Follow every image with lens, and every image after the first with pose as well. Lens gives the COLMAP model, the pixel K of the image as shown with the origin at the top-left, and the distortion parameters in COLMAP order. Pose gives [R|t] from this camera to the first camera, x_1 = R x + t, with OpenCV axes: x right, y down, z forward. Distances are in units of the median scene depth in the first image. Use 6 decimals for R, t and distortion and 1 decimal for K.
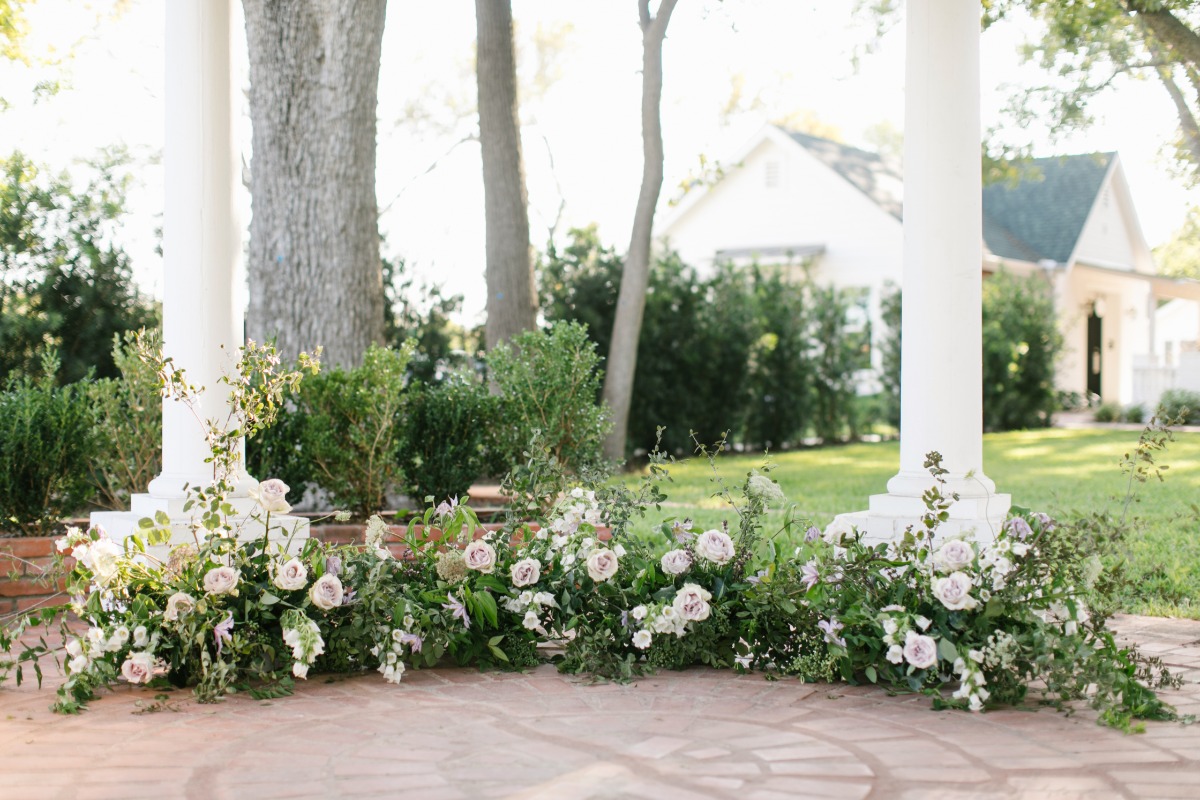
lens RADIAL K [[1702.5, 0, 600.0], [0, 1702.5, 400.0], [0, 0, 1]] dist [0.010495, 0.123234]
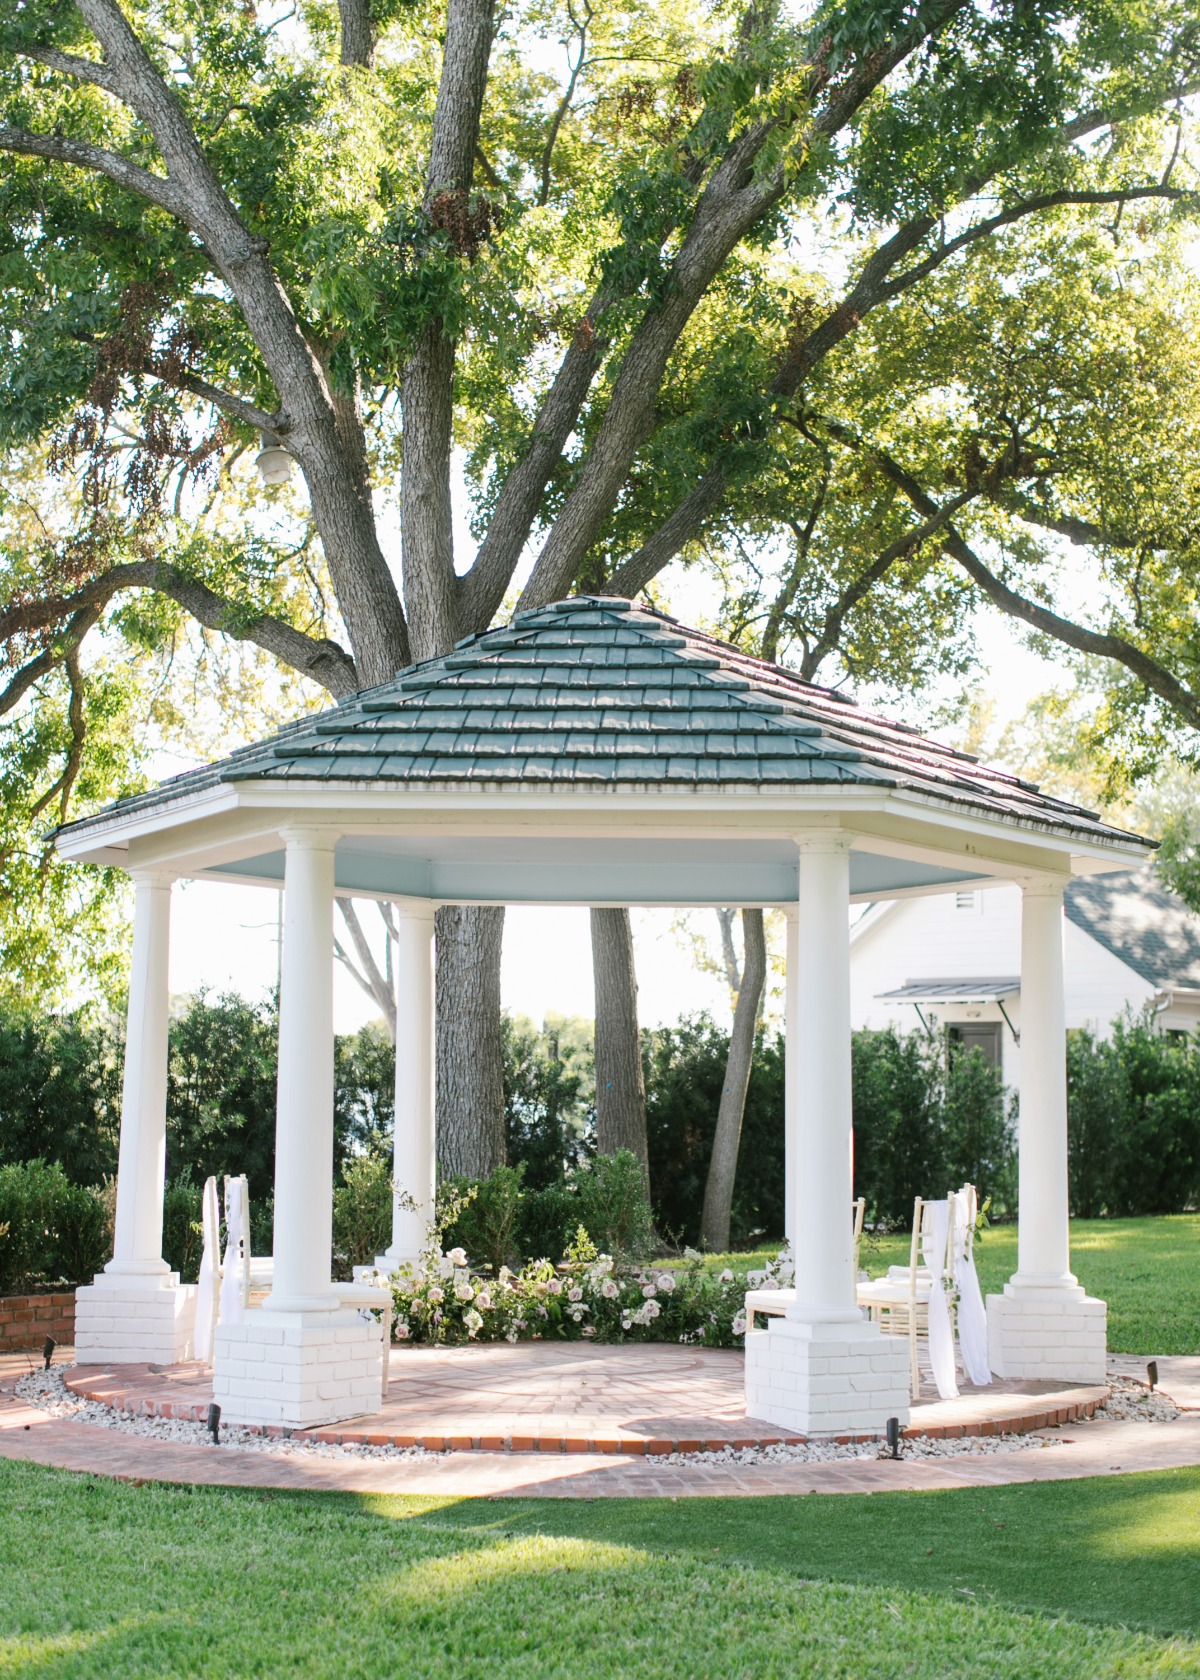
lens RADIAL K [[2585.3, 0, 600.0], [0, 2585.3, 840.0], [0, 0, 1]] dist [-0.012364, -0.041144]
pose [[0.996427, -0.003444, -0.084385, 0.265271], [-0.006452, 0.993144, -0.116718, -0.086385], [0.084208, 0.116846, 0.989574, -2.284635]]
